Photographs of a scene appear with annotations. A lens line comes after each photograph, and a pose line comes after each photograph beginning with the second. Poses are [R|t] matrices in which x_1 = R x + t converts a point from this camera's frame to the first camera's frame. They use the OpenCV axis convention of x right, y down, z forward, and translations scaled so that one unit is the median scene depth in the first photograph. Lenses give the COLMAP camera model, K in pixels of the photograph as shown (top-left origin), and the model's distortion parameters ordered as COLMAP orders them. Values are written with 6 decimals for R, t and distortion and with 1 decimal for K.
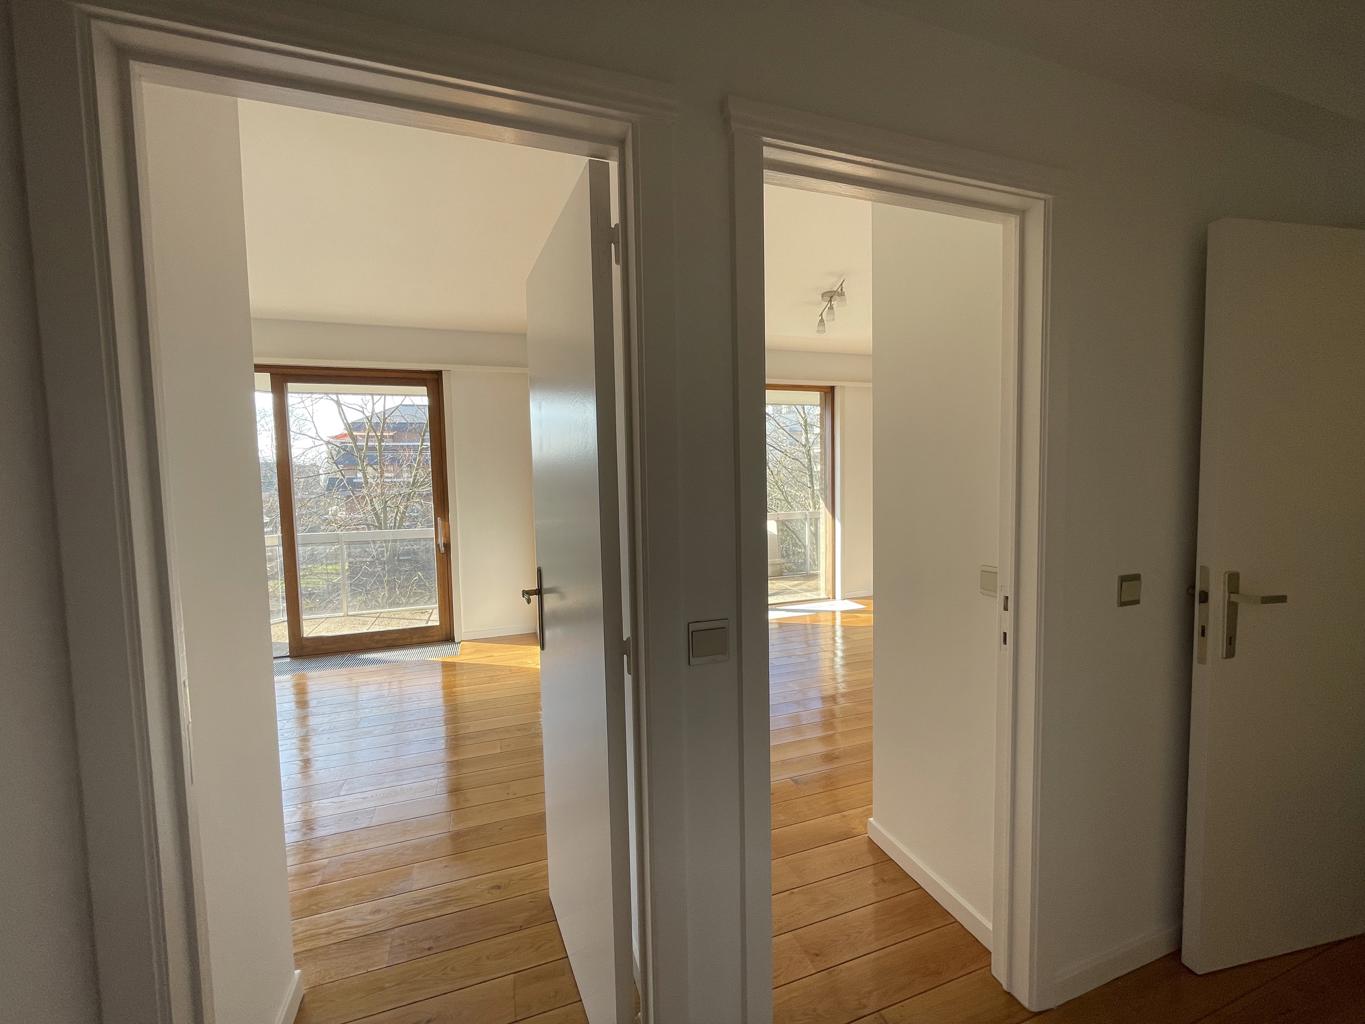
lens RADIAL K [[549.0, 0, 685.3], [0, 549.0, 511.3], [0, 0, 1]] dist [0.001540, 0.000209]
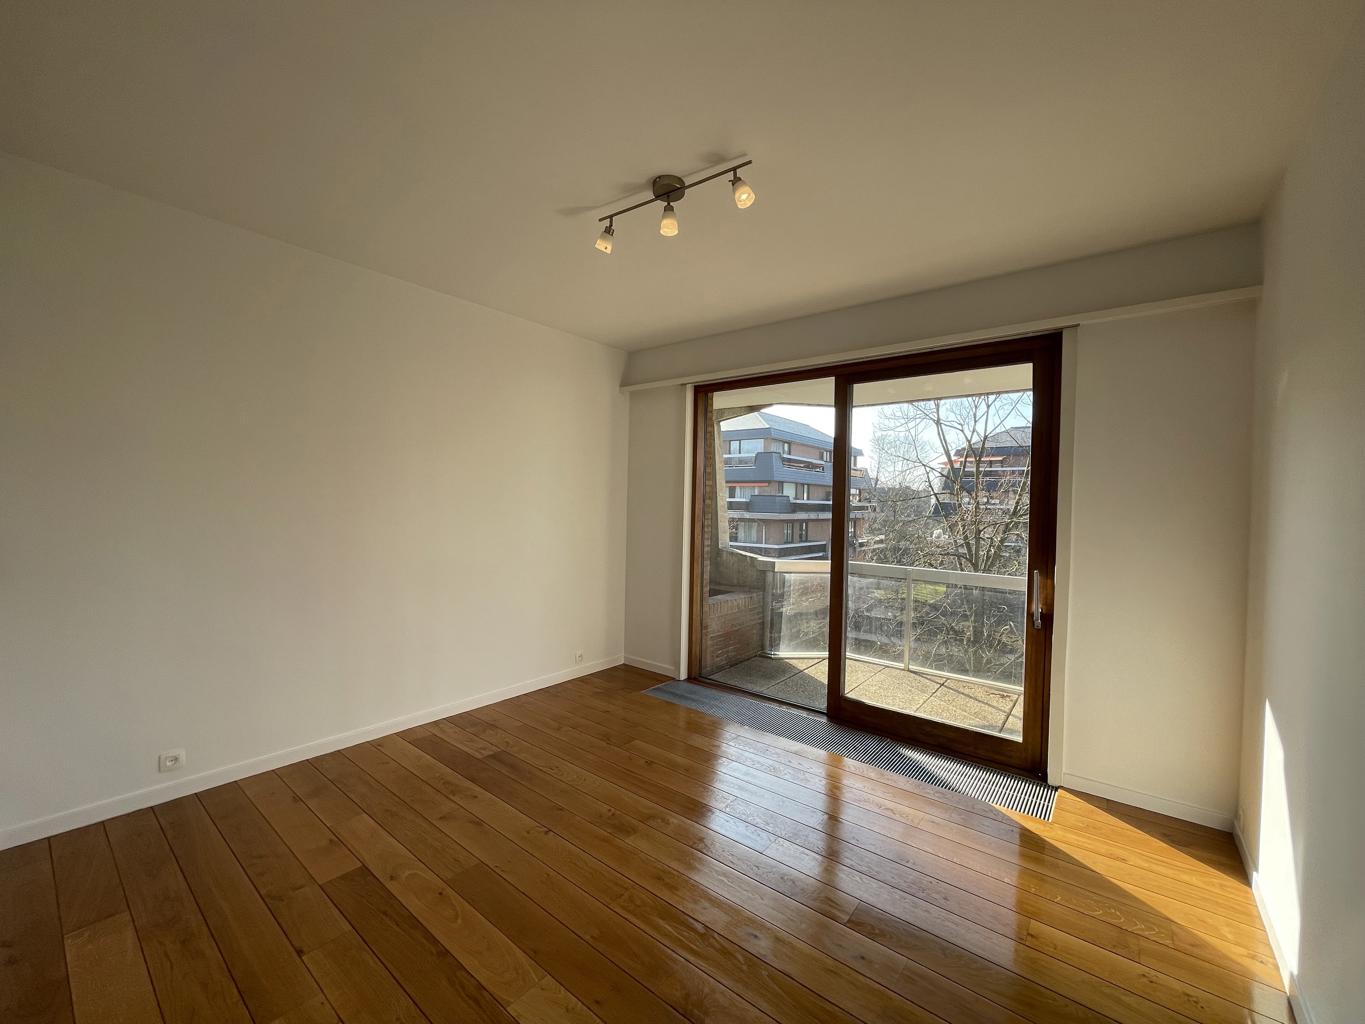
lens RADIAL K [[549.0, 0, 685.3], [0, 549.0, 511.3], [0, 0, 1]] dist [0.001540, 0.000209]
pose [[0.533231, 0.046277, -0.844703, -0.116145], [-0.086477, 0.996254, -0.000010, -0.017459], [0.841538, 0.073053, 0.535235, 0.275227]]
